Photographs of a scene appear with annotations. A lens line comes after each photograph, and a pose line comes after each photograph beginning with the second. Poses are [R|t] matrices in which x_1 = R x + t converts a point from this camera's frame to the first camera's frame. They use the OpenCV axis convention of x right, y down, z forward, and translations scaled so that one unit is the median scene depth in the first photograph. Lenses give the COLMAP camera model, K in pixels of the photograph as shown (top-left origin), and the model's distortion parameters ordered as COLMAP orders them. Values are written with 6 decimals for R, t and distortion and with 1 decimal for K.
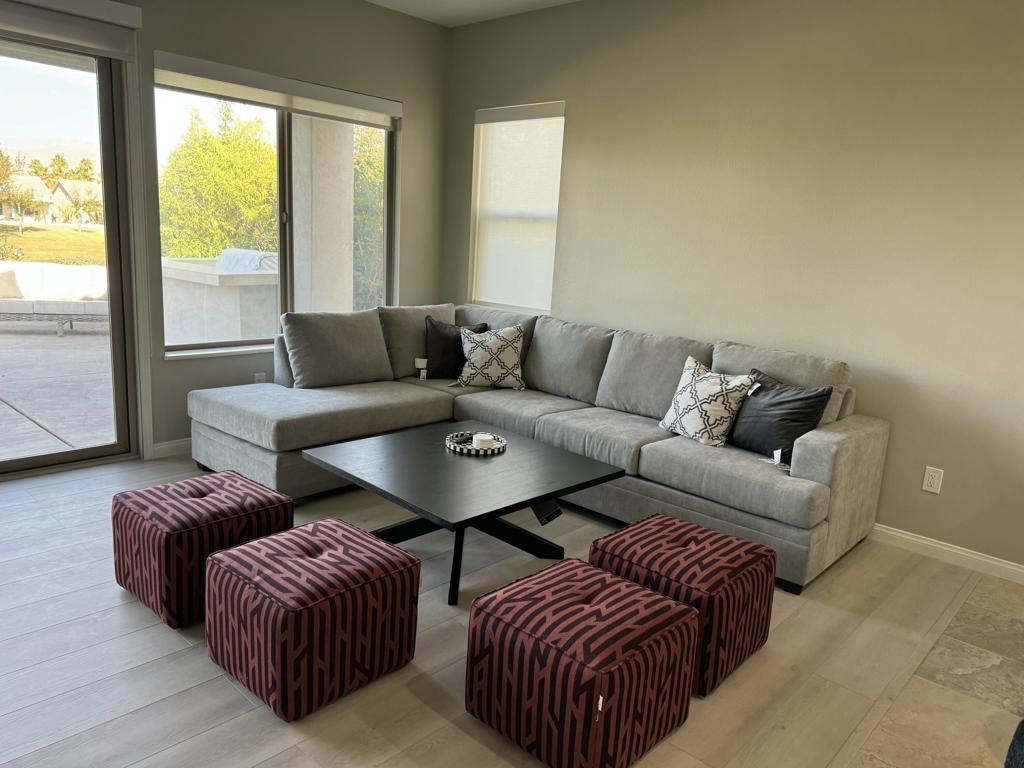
lens RADIAL K [[723.2, 0, 512.0], [0, 723.2, 384.0], [0, 0, 1]] dist [0.108623, -0.138219]
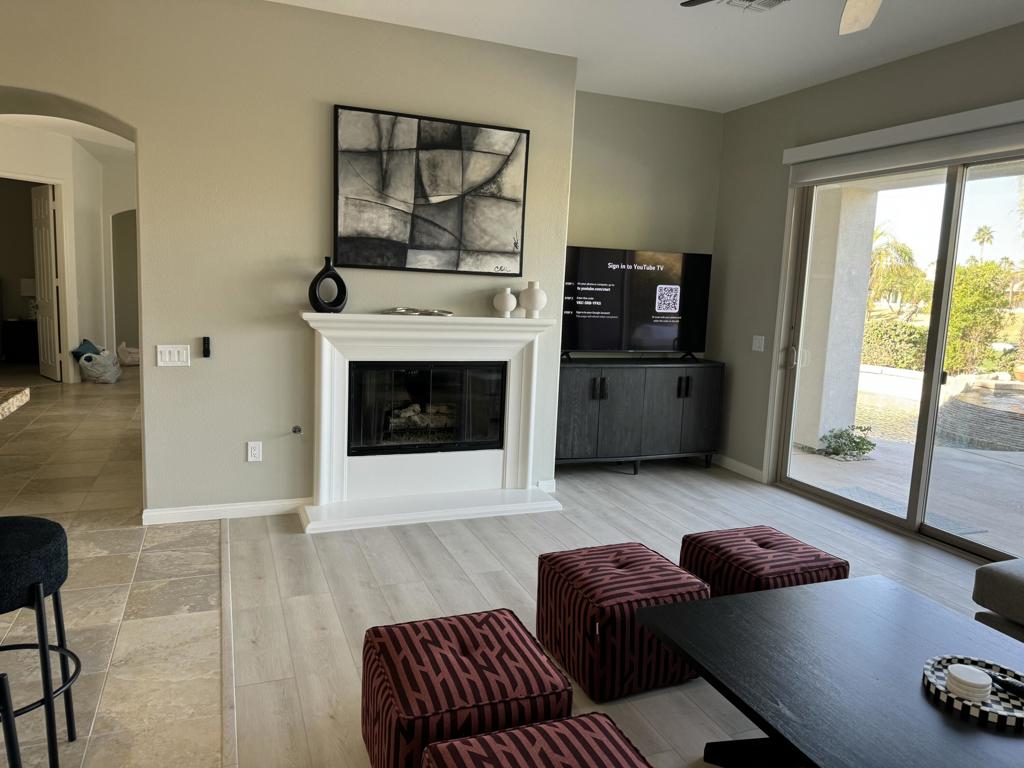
lens RADIAL K [[723.2, 0, 512.0], [0, 723.2, 384.0], [0, 0, 1]] dist [0.108623, -0.138219]
pose [[-0.428629, 0.055463, -0.901777, 0.772484], [-0.245303, 0.953477, 0.175239, -0.195306], [0.869542, 0.296321, -0.395082, 1.087802]]
